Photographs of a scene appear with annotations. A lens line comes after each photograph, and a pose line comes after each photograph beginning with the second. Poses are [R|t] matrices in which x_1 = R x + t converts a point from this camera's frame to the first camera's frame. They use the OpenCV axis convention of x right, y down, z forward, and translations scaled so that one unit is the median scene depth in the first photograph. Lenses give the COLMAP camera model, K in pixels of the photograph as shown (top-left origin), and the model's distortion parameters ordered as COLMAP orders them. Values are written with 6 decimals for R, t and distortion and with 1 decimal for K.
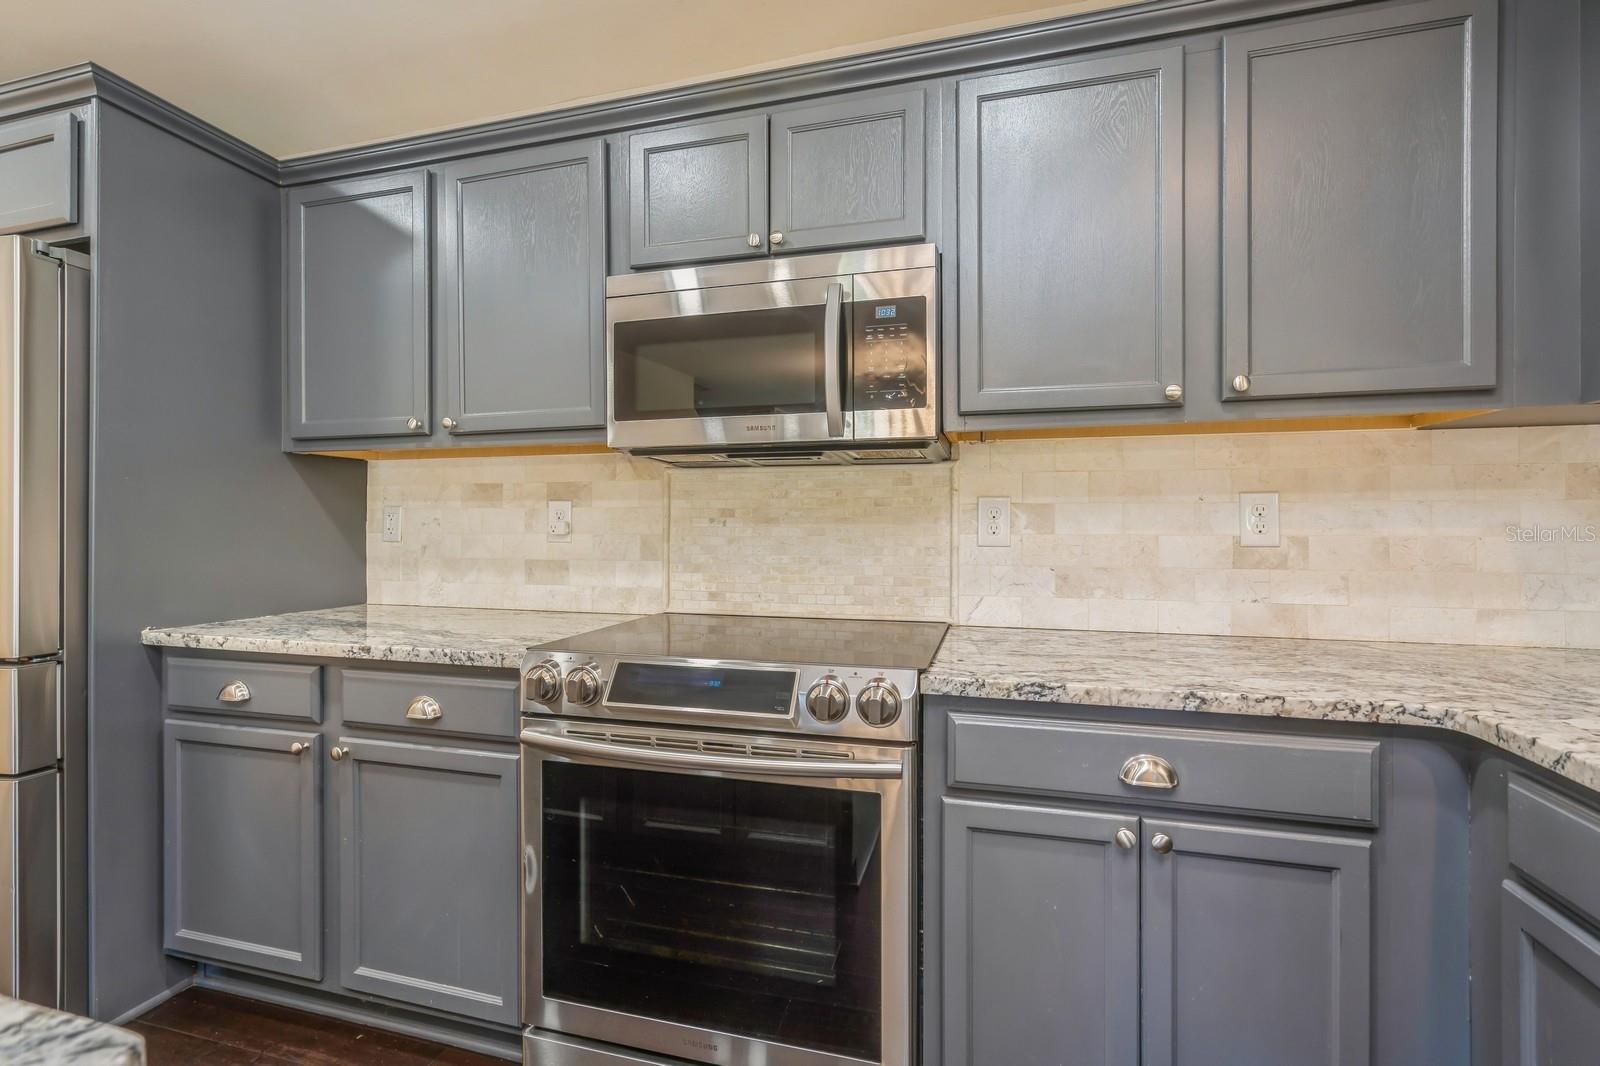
lens RADIAL K [[735.5, 0, 797.6], [0, 735.5, 531.3], [0, 0, 1]] dist [-0.004591, -0.000379]
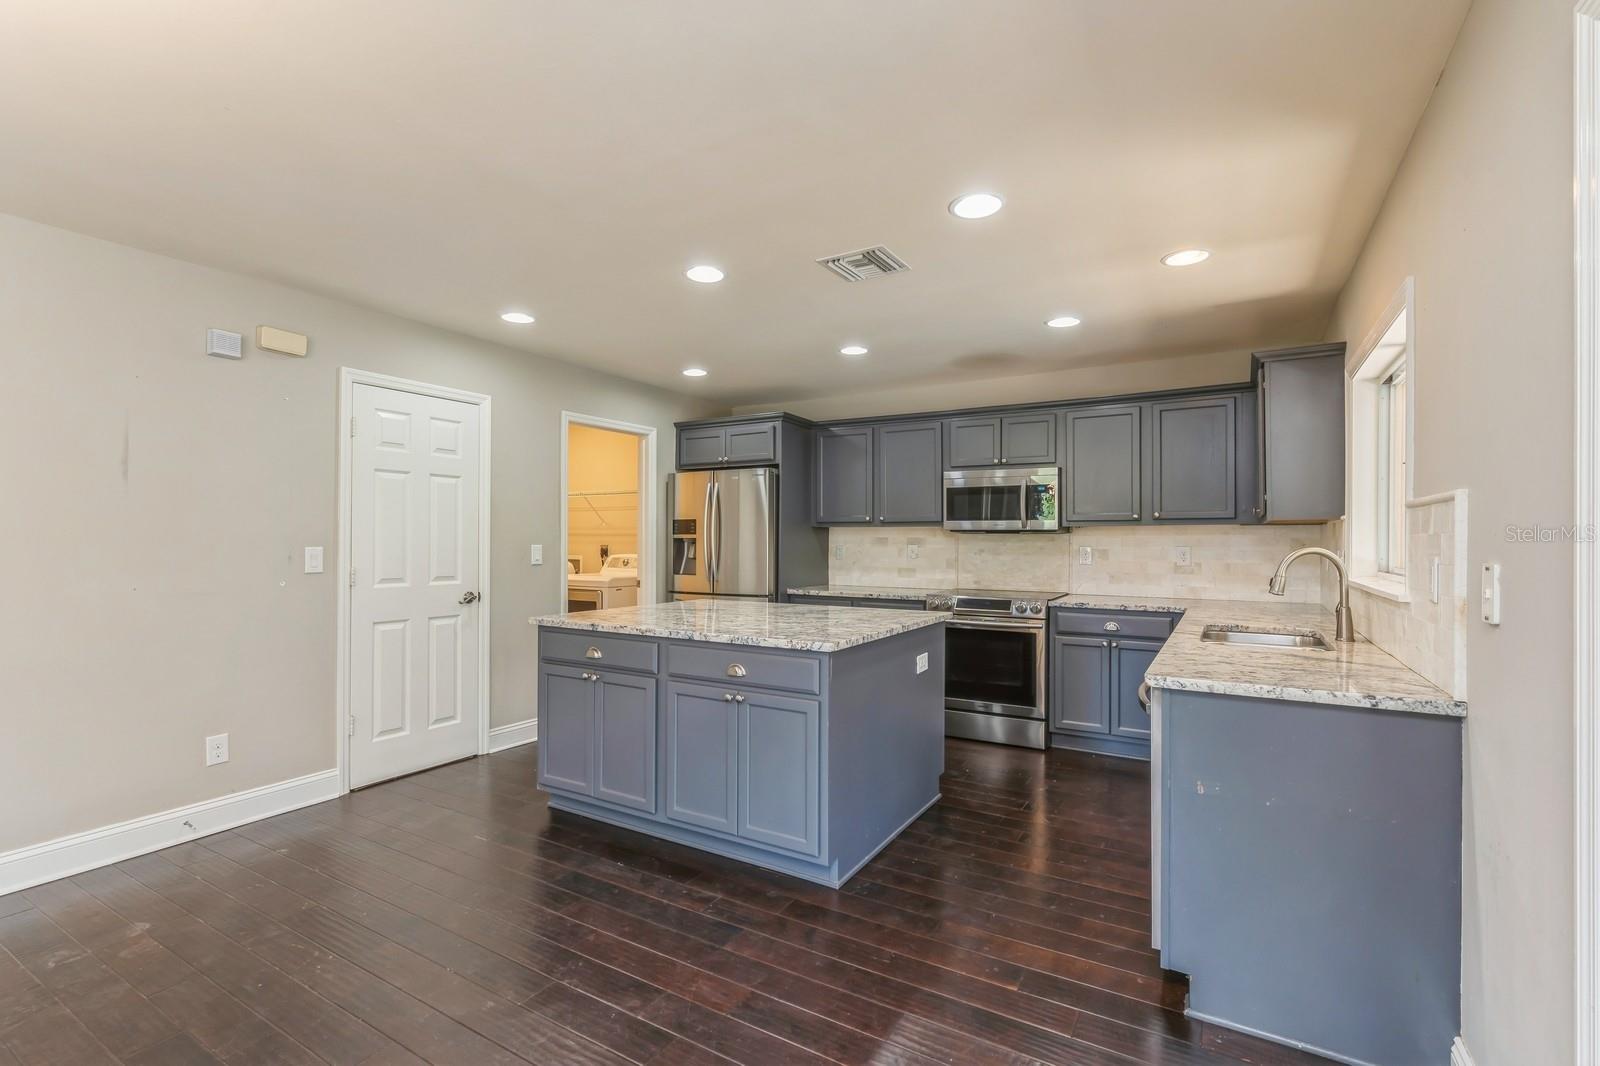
lens RADIAL K [[729.5, 0, 800.0], [0, 729.5, 533.0], [0, 0, 1]] dist [-0.002060, 0.000116]
pose [[0.967437, 0.000769, -0.253111, -0.078765], [-0.004331, 0.999899, -0.013515, -0.061125], [0.253076, 0.014171, 0.967343, -2.064337]]
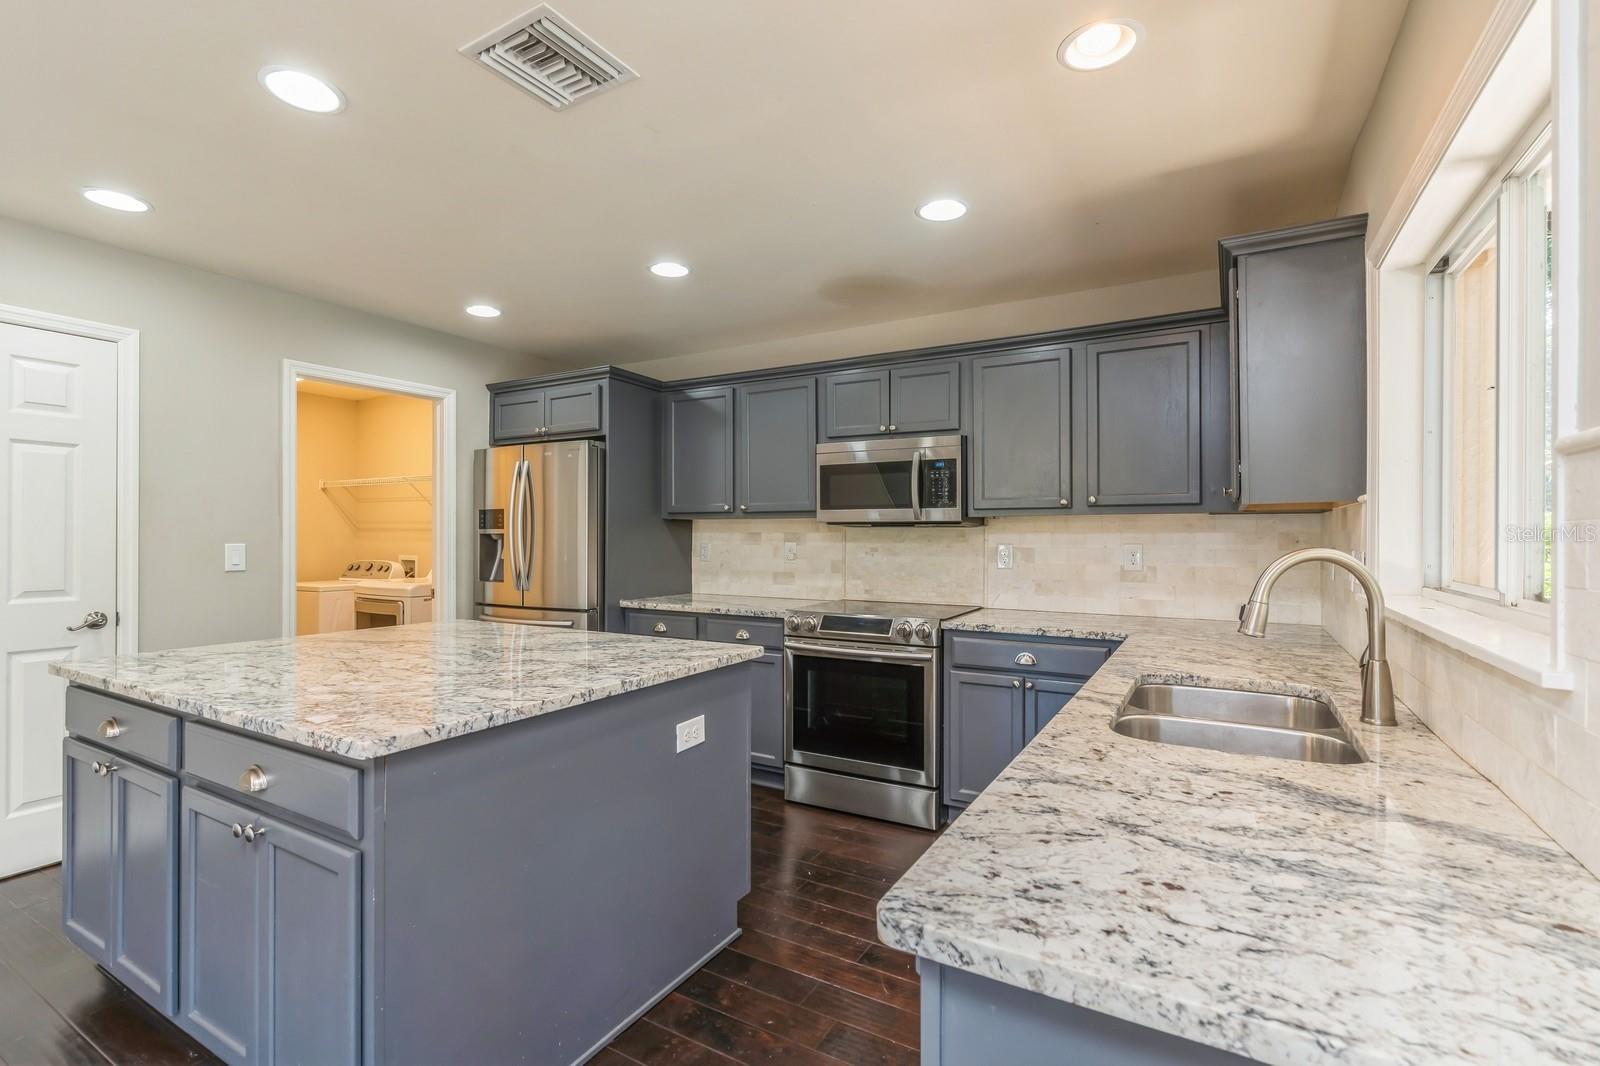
lens RADIAL K [[735.5, 0, 797.6], [0, 735.5, 531.3], [0, 0, 1]] dist [-0.004591, -0.000379]
pose [[0.970094, -0.000180, -0.242728, 0.228253], [-0.002374, 0.999945, -0.010229, -0.066002], [0.242717, 0.010500, 0.970040, -1.194325]]
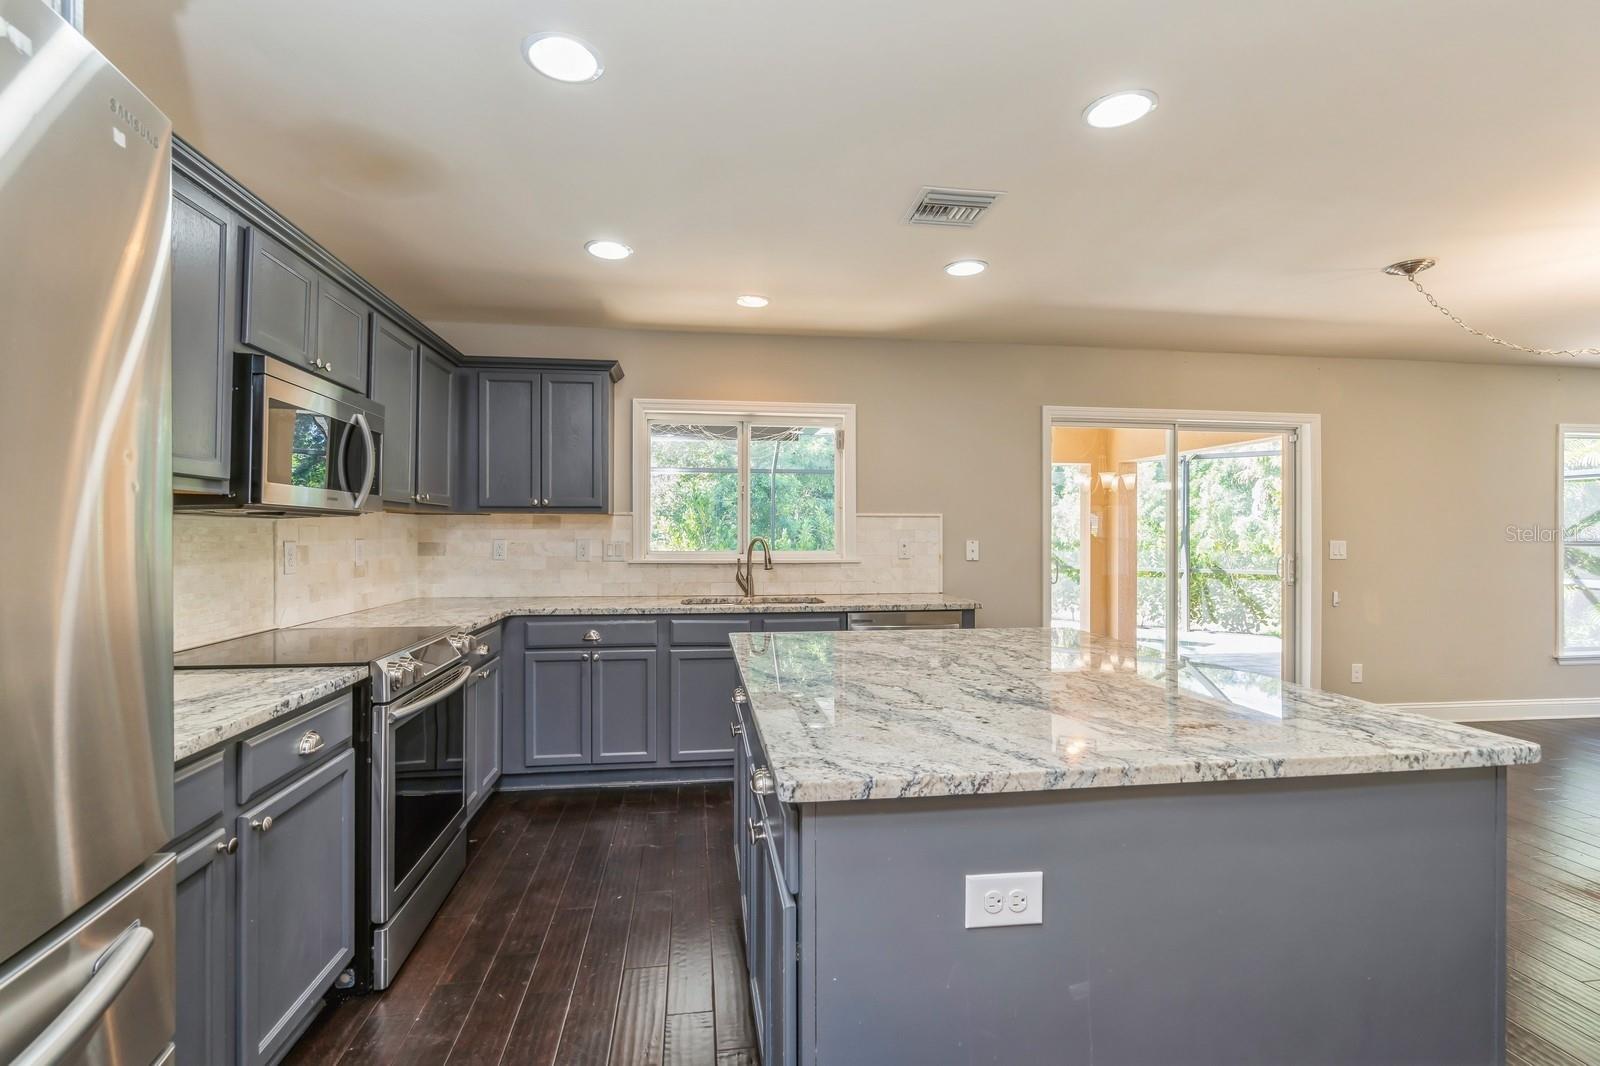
lens RADIAL K [[729.2, 0, 796.3], [0, 729.2, 527.6], [0, 0, 1]] dist [-0.004454, -0.000123]
pose [[-0.407411, 0.006936, 0.913219, -1.708178], [0.002195, 0.999976, -0.006616, -0.070715], [-0.913242, -0.000691, -0.407416, 0.727868]]
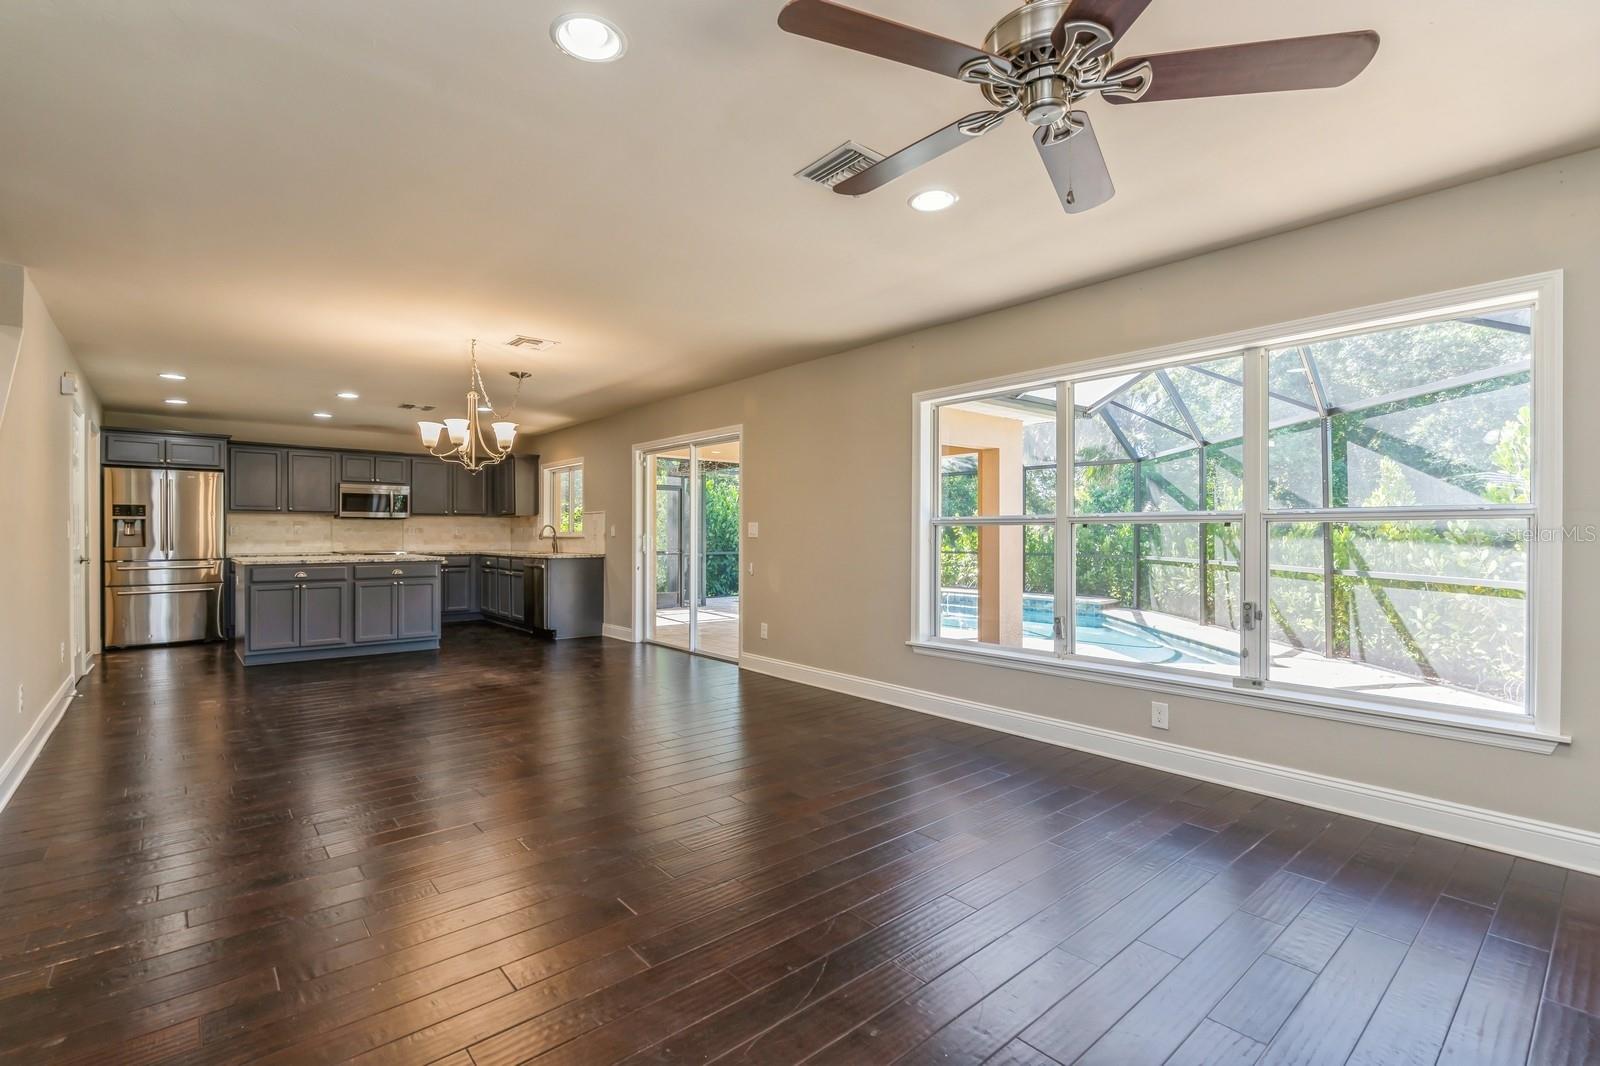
lens RADIAL K [[729.5, 0, 800.0], [0, 729.5, 533.0], [0, 0, 1]] dist [-0.002060, 0.000116]
pose [[0.547161, 0.001050, 0.837027, -2.888627], [0.003348, 0.999988, -0.003443, 0.031531], [-0.837021, 0.004686, 0.547151, -4.689380]]
